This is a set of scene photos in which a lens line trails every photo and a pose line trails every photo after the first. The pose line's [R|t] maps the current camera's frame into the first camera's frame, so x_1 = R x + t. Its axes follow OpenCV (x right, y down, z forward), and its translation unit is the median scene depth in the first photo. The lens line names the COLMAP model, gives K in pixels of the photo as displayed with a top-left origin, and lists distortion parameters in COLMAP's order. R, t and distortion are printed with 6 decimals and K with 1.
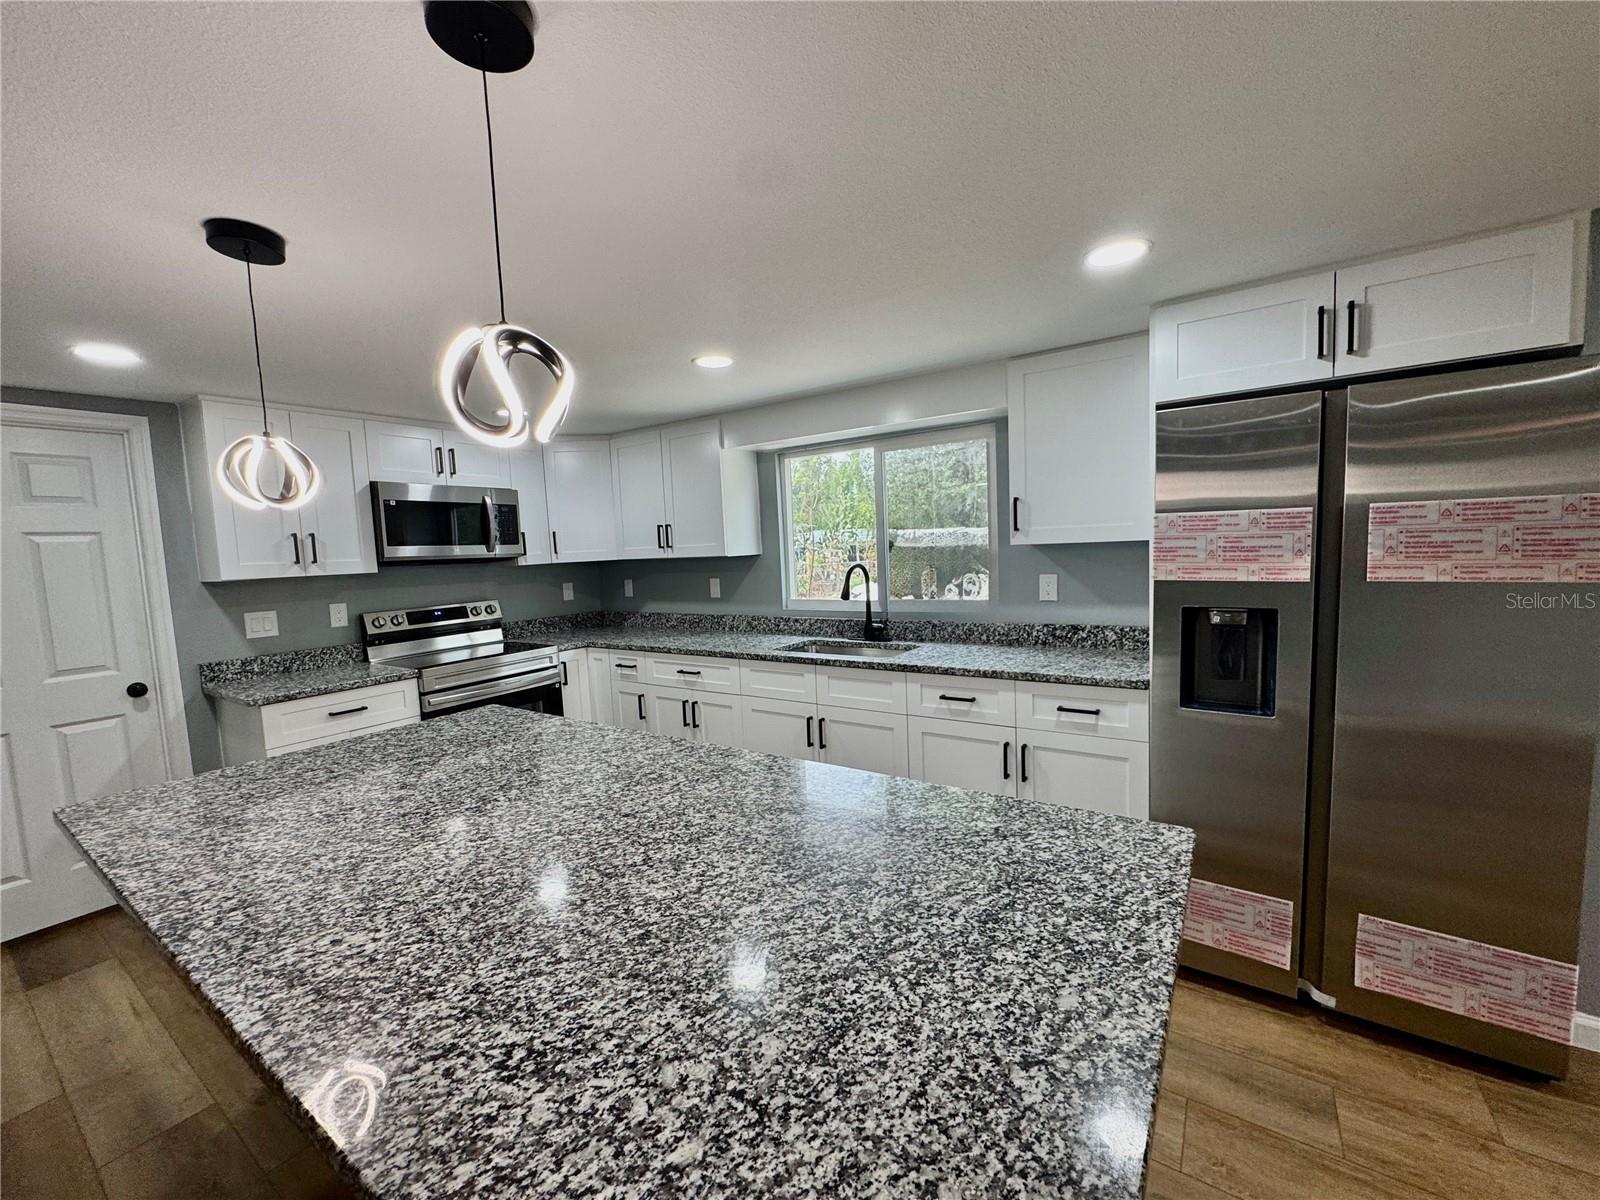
lens RADIAL K [[640.9, 0, 798.8], [0, 640.9, 598.1], [0, 0, 1]] dist [-0.005879, 0.000779]
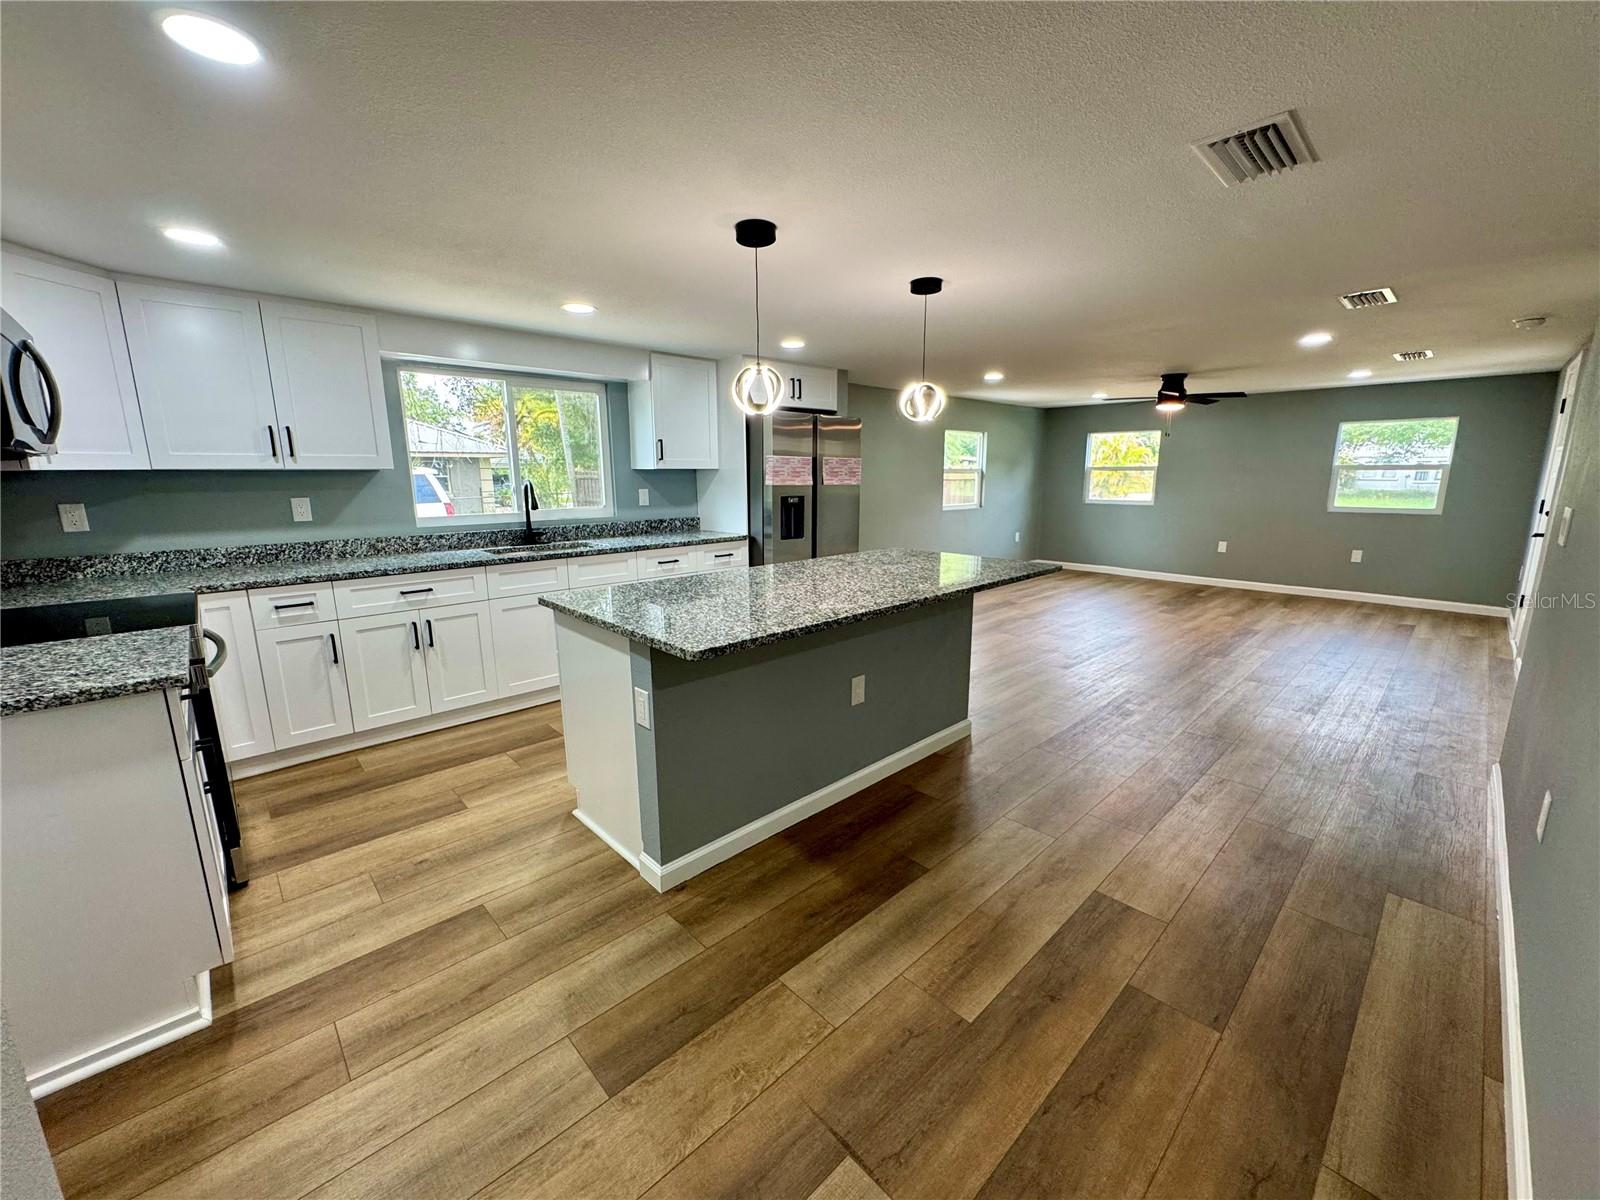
lens RADIAL K [[640.9, 0, 799.9], [0, 640.9, 597.8], [0, 0, 1]] dist [-0.005879, 0.000779]
pose [[0.209428, -0.146482, 0.966790, -1.111571], [0.074120, 0.988249, 0.133677, 0.046557], [-0.975011, 0.043663, 0.217824, 0.276342]]
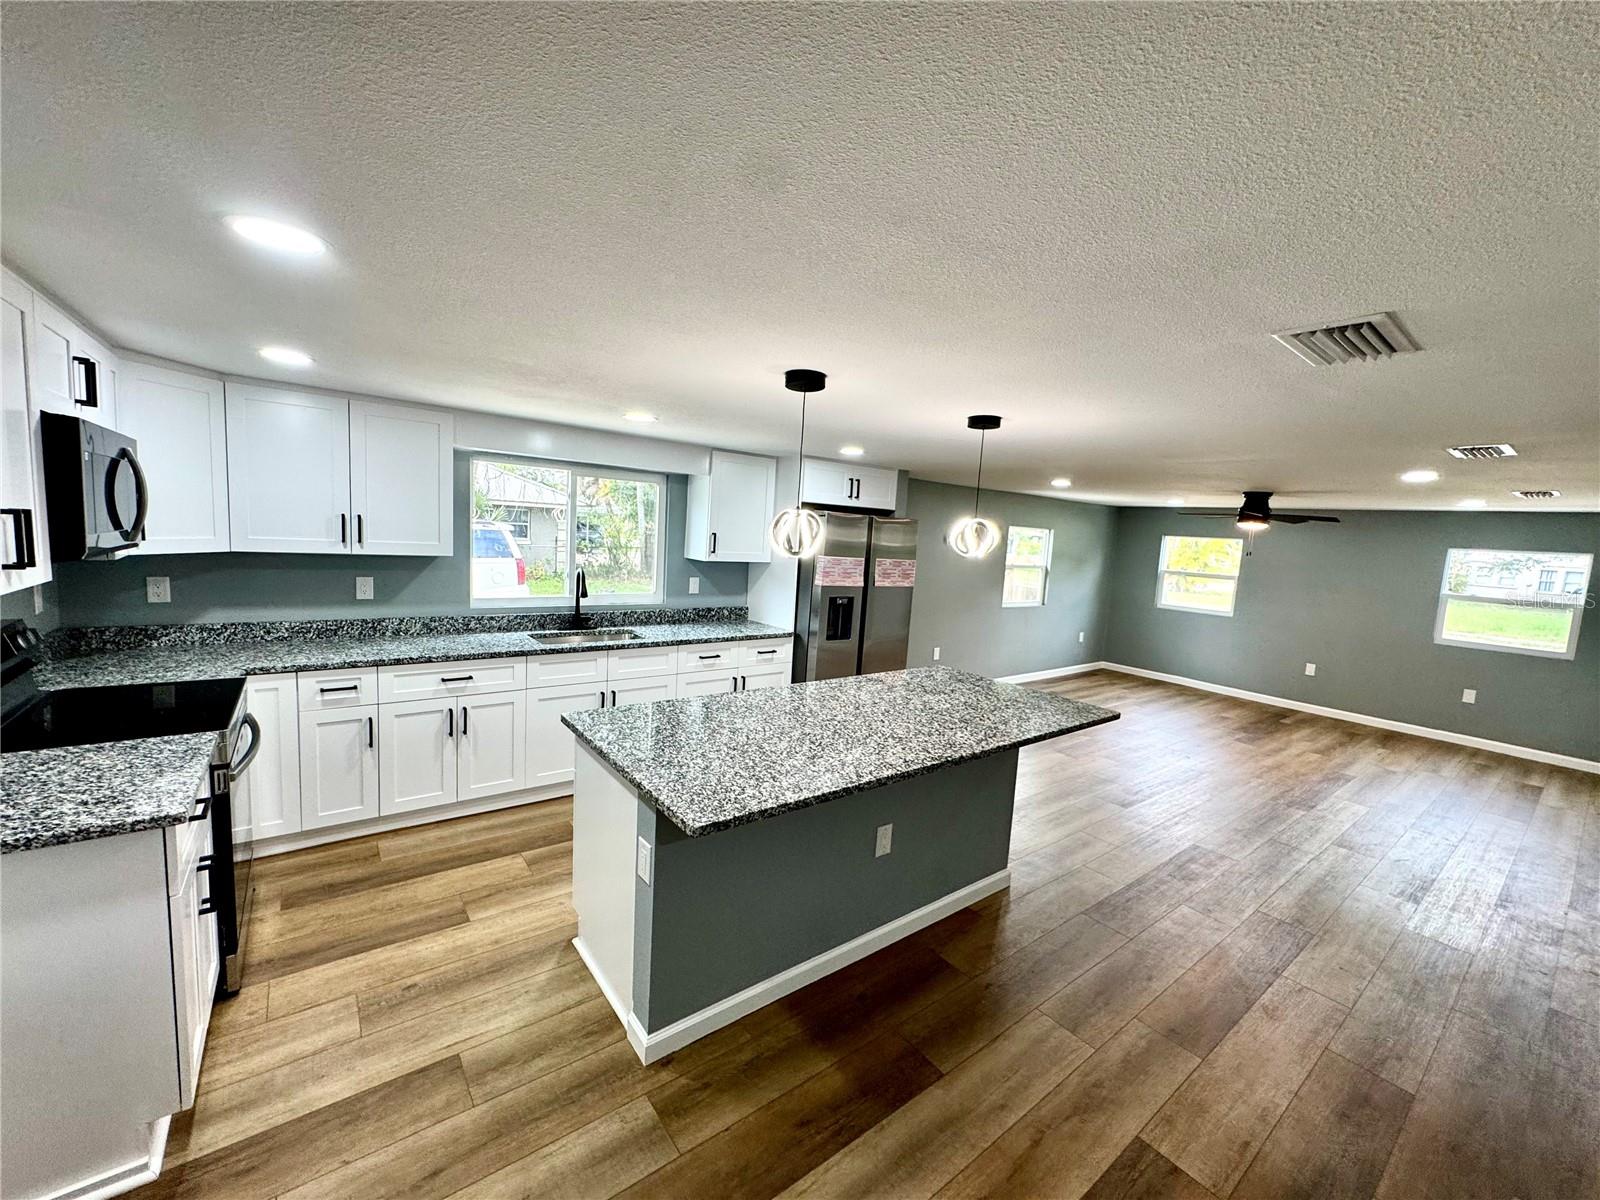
lens RADIAL K [[640.9, 0, 799.7], [0, 640.9, 598.7], [0, 0, 1]] dist [-0.005879, 0.000779]
pose [[0.306116, -0.039825, 0.951161, -1.057402], [0.002422, 0.999154, 0.041055, -0.048693], [-0.951991, -0.010264, 0.305954, 0.250379]]
